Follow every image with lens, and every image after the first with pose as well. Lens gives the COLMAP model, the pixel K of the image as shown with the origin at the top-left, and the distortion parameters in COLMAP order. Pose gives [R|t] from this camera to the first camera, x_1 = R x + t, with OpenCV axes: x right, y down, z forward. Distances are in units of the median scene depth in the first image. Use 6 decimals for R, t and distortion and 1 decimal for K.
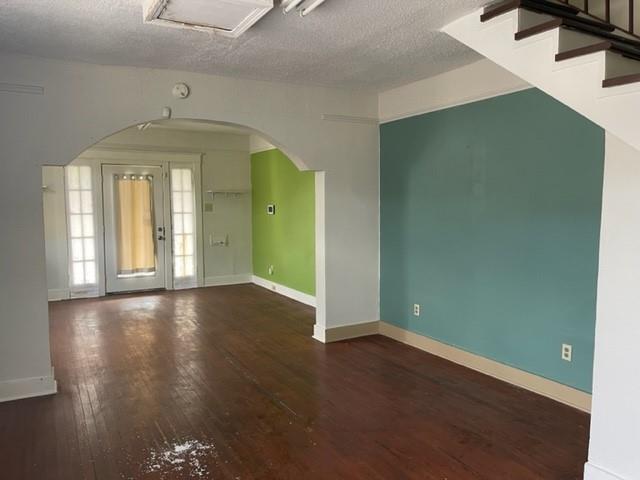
lens RADIAL K [[487.1, 0, 320.2], [0, 487.1, 239.1], [0, 0, 1]] dist [0.047770, -0.000105]
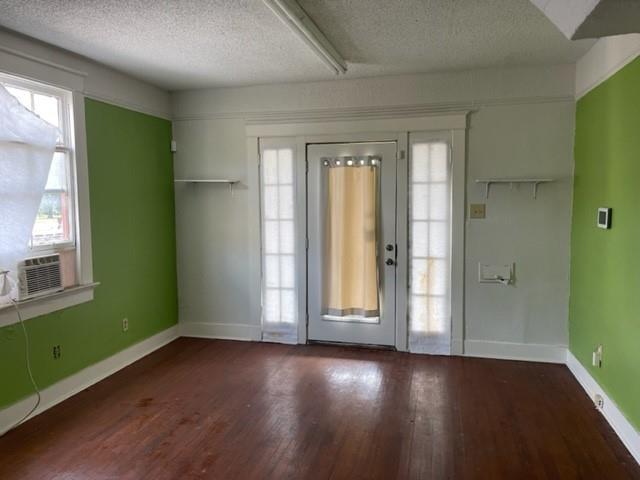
lens RADIAL K [[487.1, 0, 320.3], [0, 487.1, 236.9], [0, 0, 1]] dist [0.047770, -0.000105]
pose [[0.717826, 0.048672, -0.694519, 0.023969], [-0.050112, 0.998578, 0.018187, -0.039375], [0.694416, 0.021748, 0.719245, 0.515187]]
